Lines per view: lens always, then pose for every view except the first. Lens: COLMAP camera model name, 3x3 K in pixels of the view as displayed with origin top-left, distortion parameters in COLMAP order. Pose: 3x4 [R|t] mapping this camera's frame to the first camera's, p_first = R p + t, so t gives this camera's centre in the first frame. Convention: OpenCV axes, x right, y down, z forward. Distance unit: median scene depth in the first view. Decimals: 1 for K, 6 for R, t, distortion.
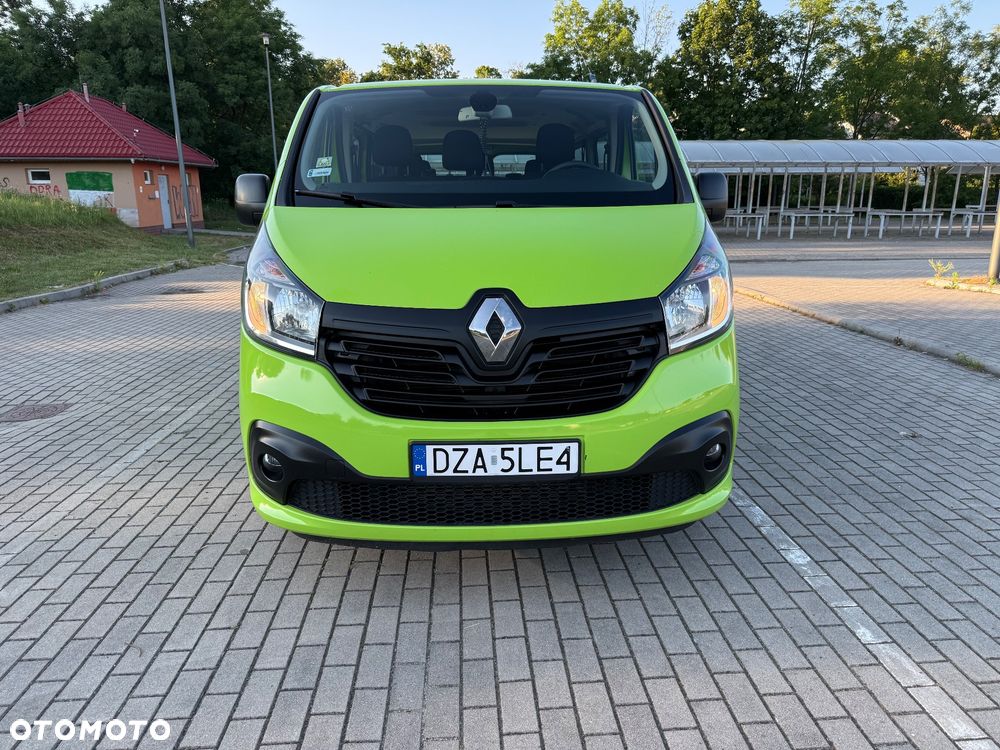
lens RADIAL K [[700.1, 0, 503.4], [0, 700.1, 371.9], [0, 0, 1]] dist [0.068799, -0.097859]
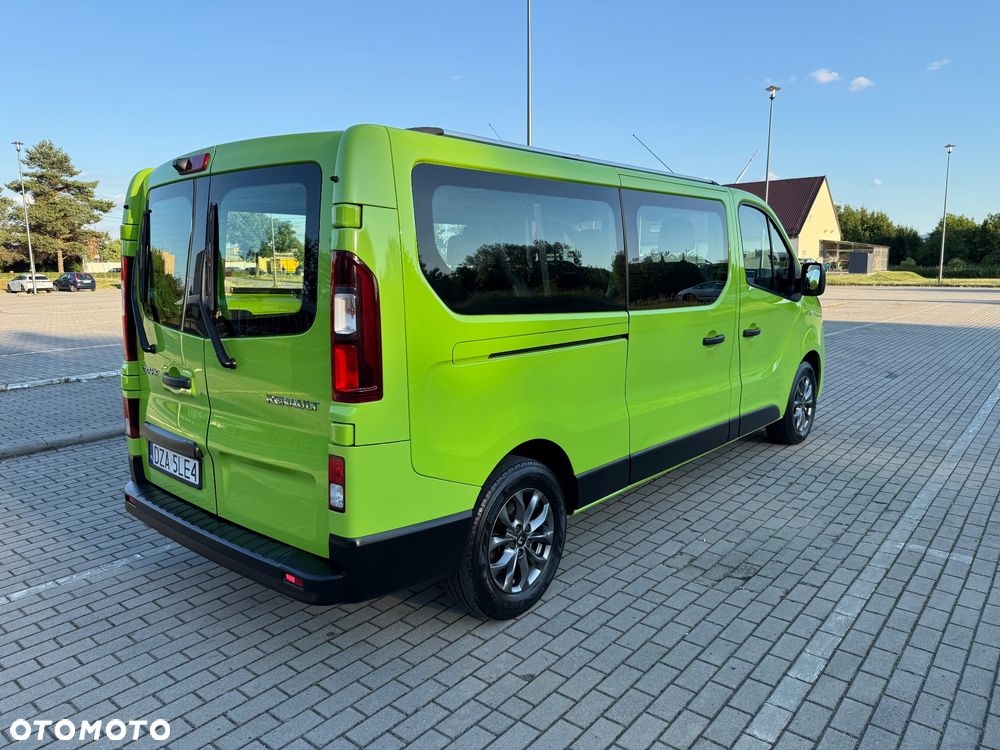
lens RADIAL K [[700.1, 0, 503.4], [0, 700.1, 371.9], [0, 0, 1]] dist [0.068799, -0.097859]
pose [[-0.727117, -0.088528, 0.680782, -1.070235], [0.181450, 0.931604, 0.314944, -0.758871], [-0.662100, 0.352529, -0.661322, 2.915404]]
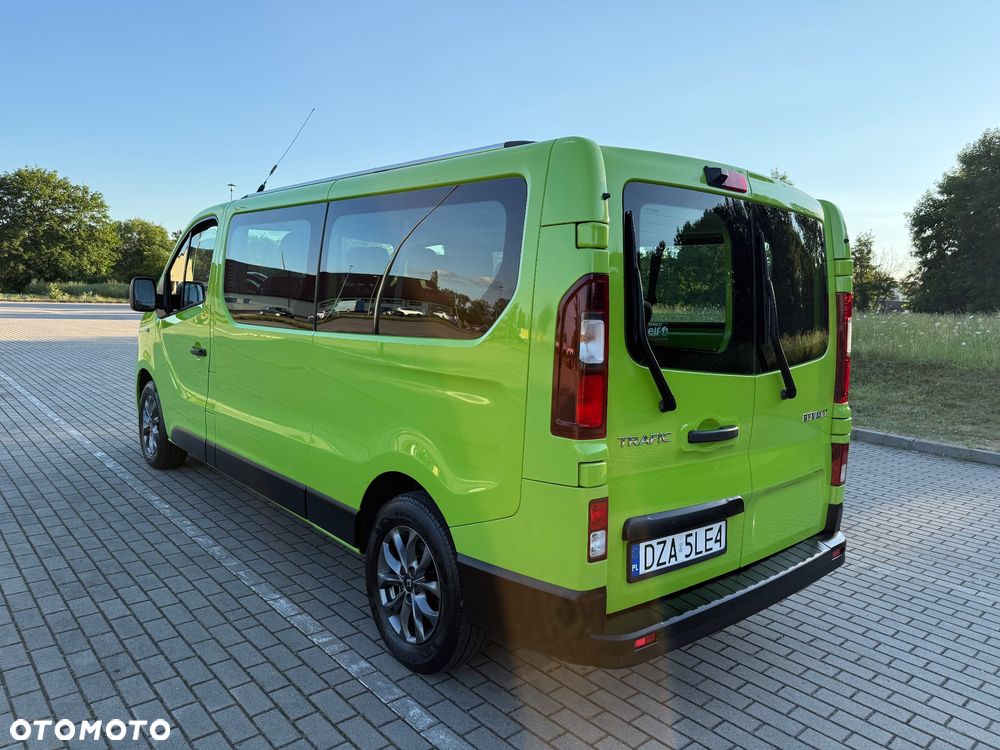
lens RADIAL K [[700.1, 0, 503.4], [0, 700.1, 371.9], [0, 0, 1]] dist [0.068799, -0.097859]
pose [[-0.782190, 0.037602, -0.621904, 0.732262], [-0.188553, 0.937083, 0.293808, -0.776827], [0.593824, 0.347076, -0.725887, 2.988593]]
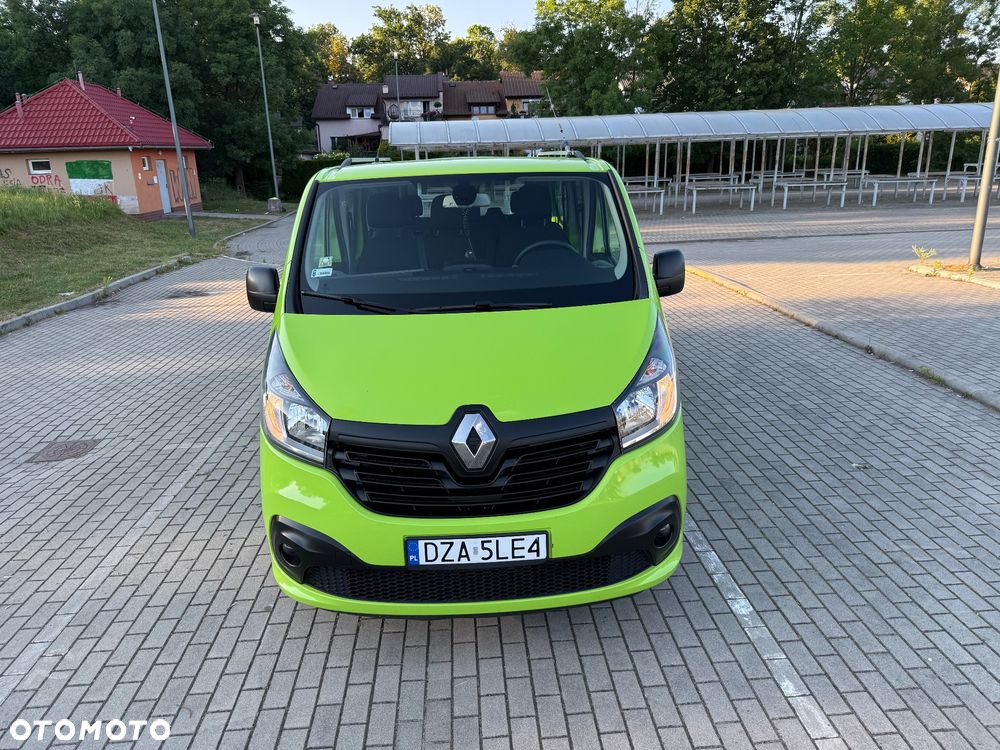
lens RADIAL K [[701.5, 0, 492.3], [0, 701.5, 359.9], [0, 0, 1]] dist [0.053984, -0.075744]
pose [[0.999576, -0.024032, -0.016443, 0.032626], [0.024635, 0.998993, 0.037494, -0.185105], [0.015525, -0.037883, 0.999162, -0.142830]]
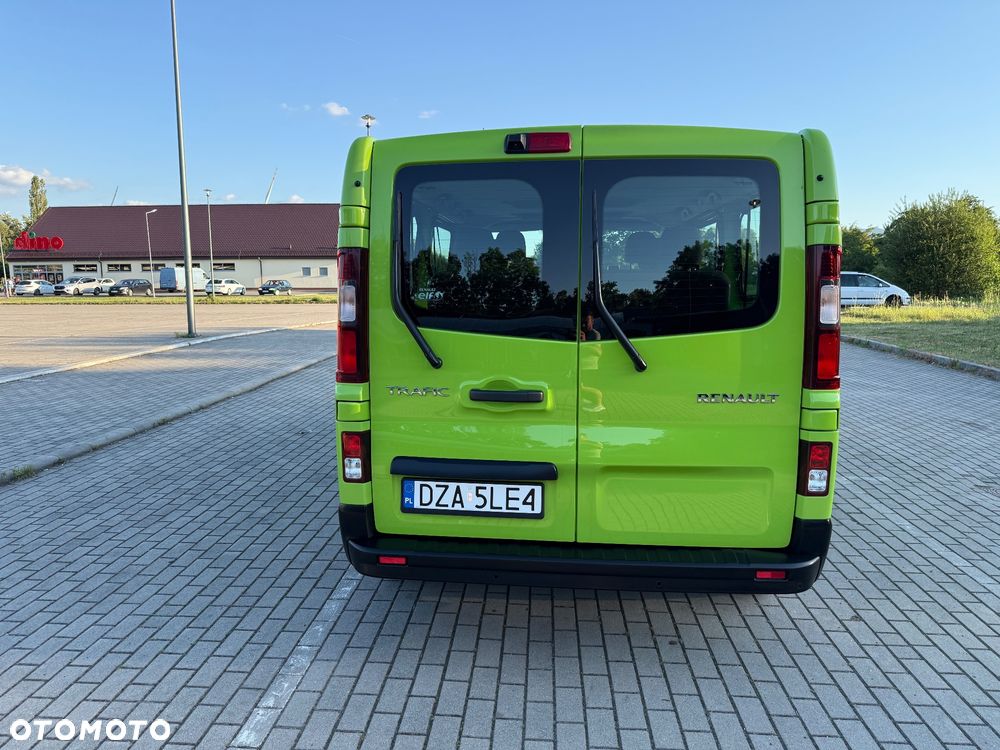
lens RADIAL K [[700.1, 0, 503.4], [0, 700.1, 371.9], [0, 0, 1]] dist [0.068799, -0.097859]
pose [[-0.992481, -0.011061, 0.121894, -0.101353], [0.033259, 0.934063, 0.355556, -0.842169], [-0.117789, 0.356936, -0.926673, 3.349843]]
